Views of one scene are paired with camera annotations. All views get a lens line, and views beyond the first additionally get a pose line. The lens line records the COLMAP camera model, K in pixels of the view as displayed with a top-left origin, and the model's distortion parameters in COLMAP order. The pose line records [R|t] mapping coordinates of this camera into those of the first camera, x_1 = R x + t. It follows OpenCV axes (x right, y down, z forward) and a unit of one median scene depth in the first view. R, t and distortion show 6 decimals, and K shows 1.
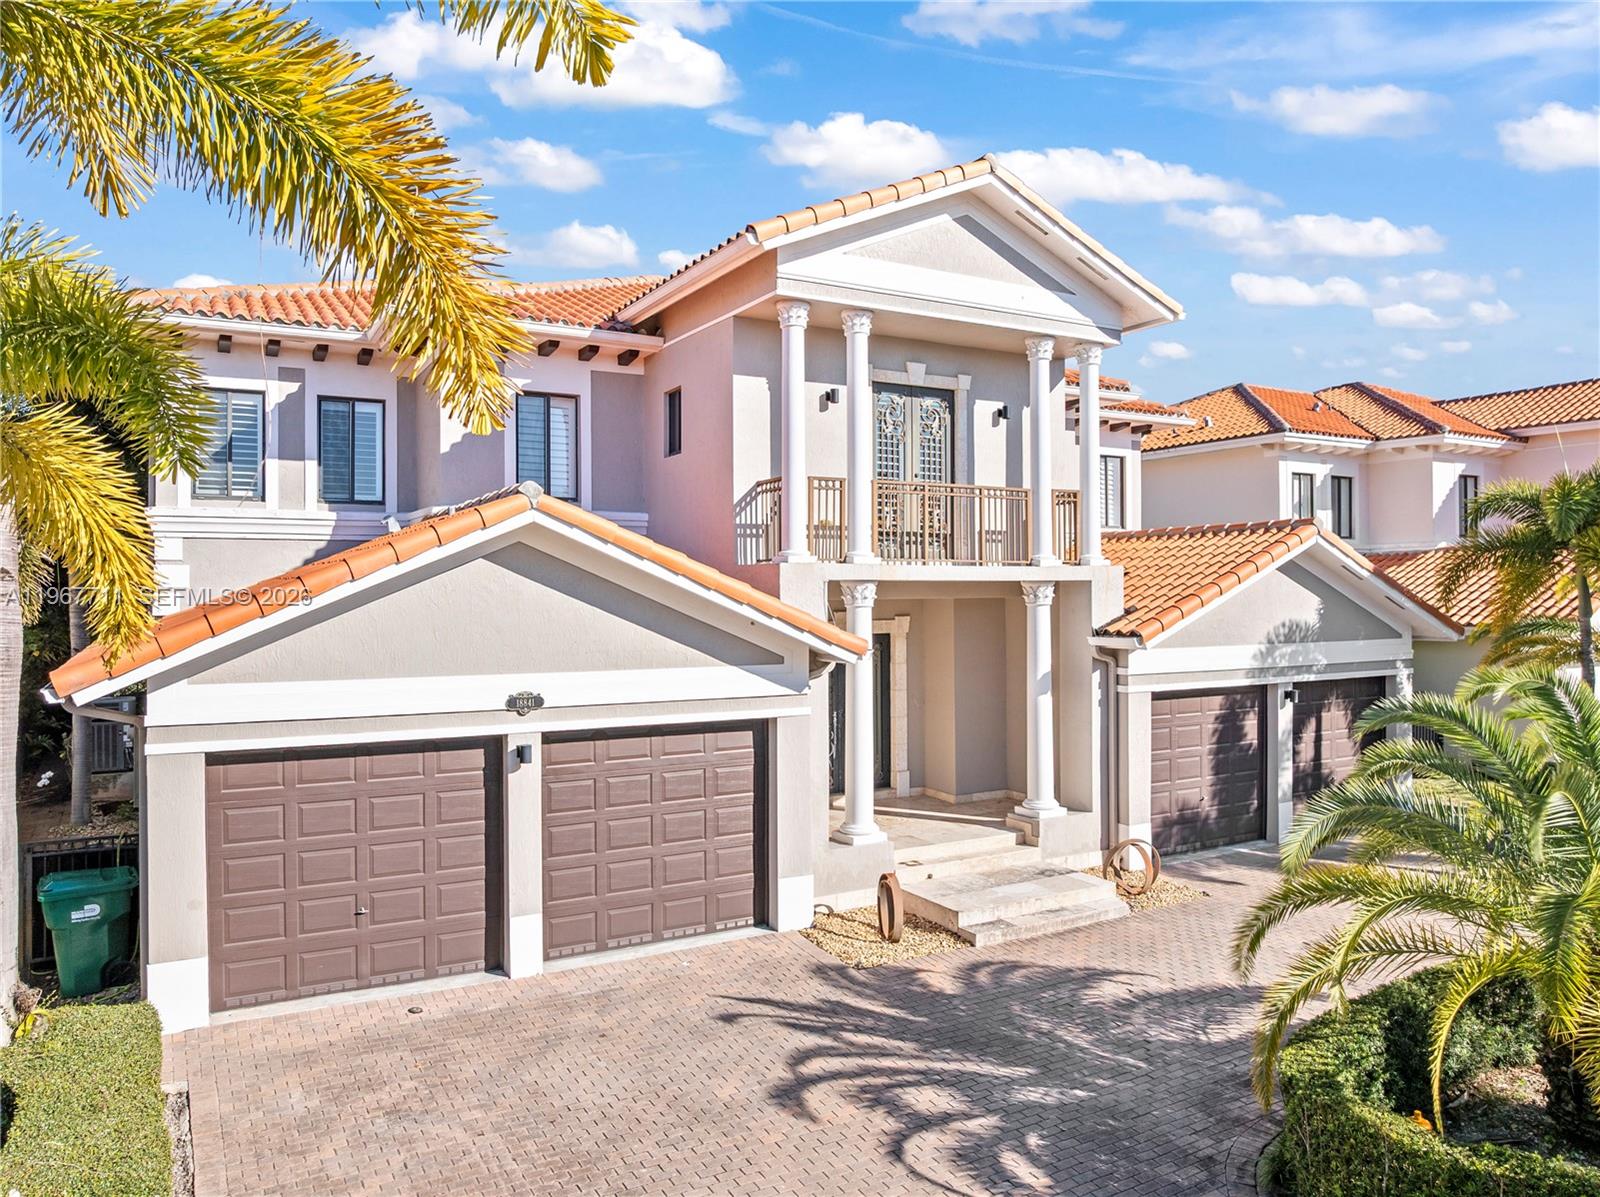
lens RADIAL K [[1137.0, 0, 799.3], [0, 1137.0, 592.0], [0, 0, 1]] dist [-0.038995, 0.000947]
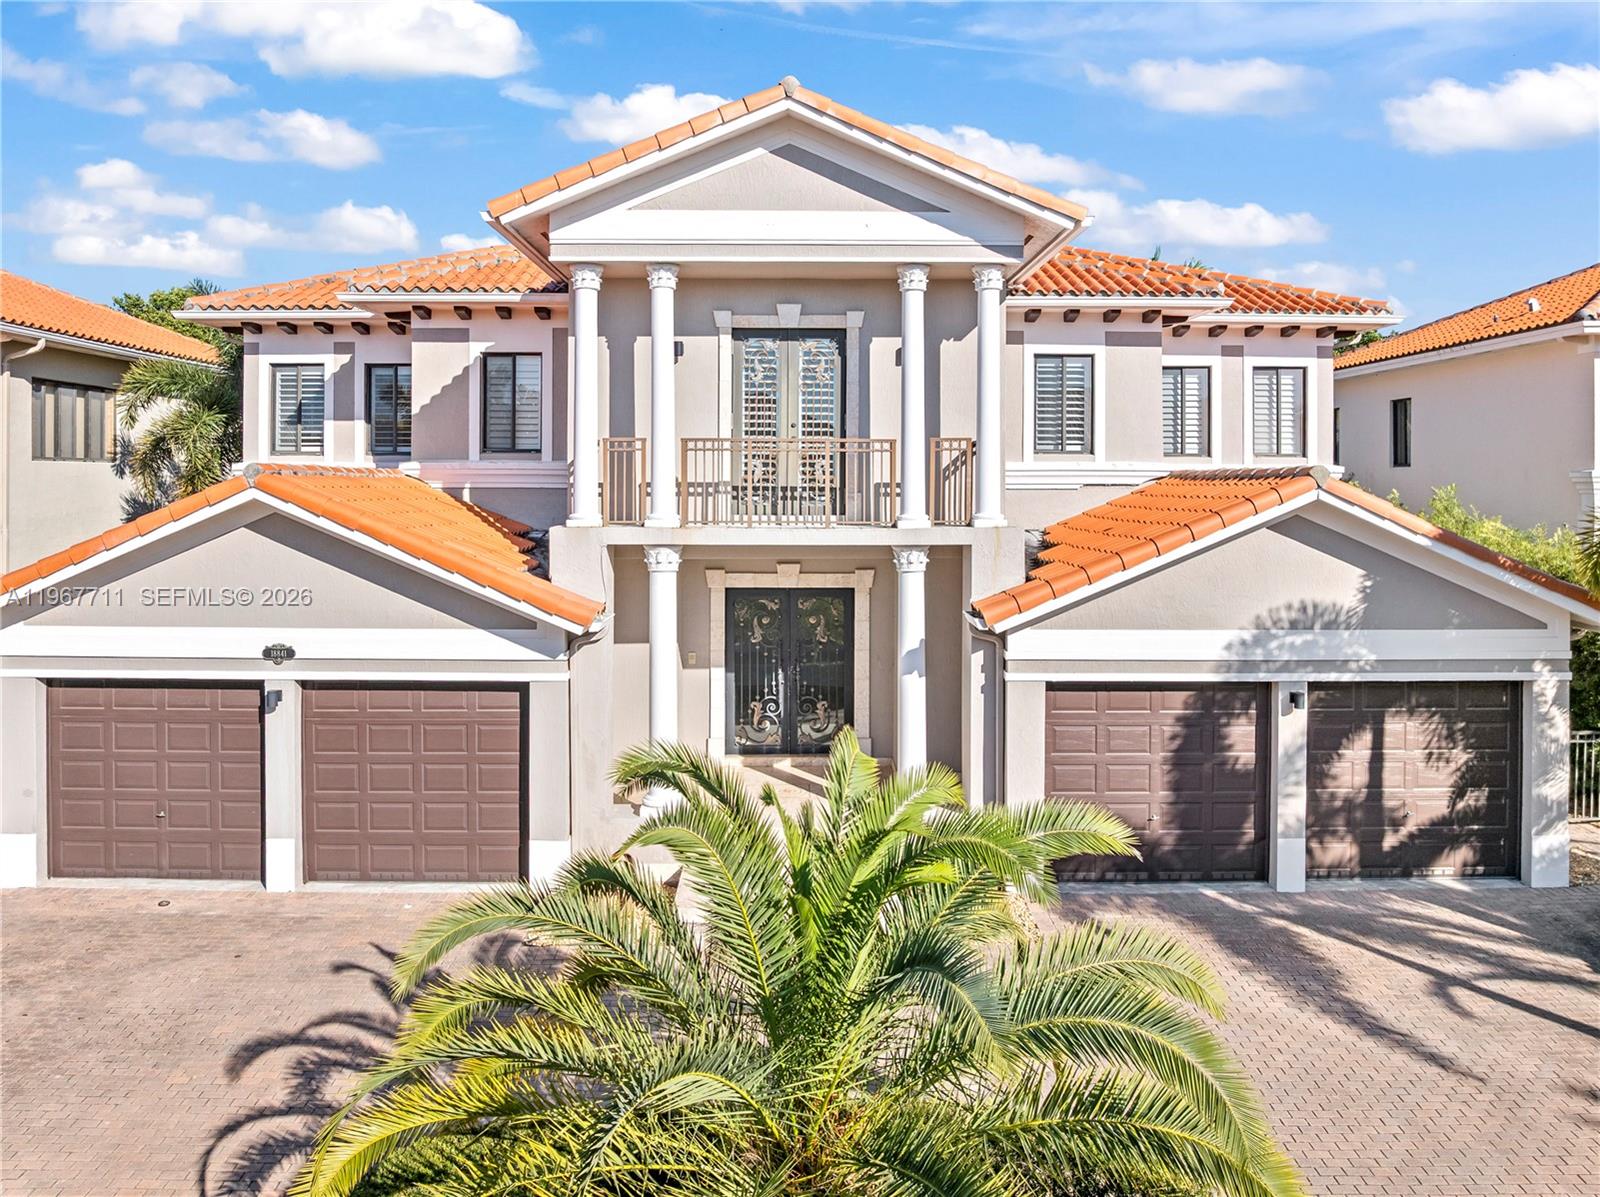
lens RADIAL K [[1152.3, 0, 799.7], [0, 1152.3, 504.1], [0, 0, 1]] dist [-0.031899, -0.002385]
pose [[0.873017, 0.016469, -0.487412, 0.561896], [-0.006461, 0.999733, 0.022208, -0.059220], [0.487647, -0.016239, 0.872890, 0.183305]]
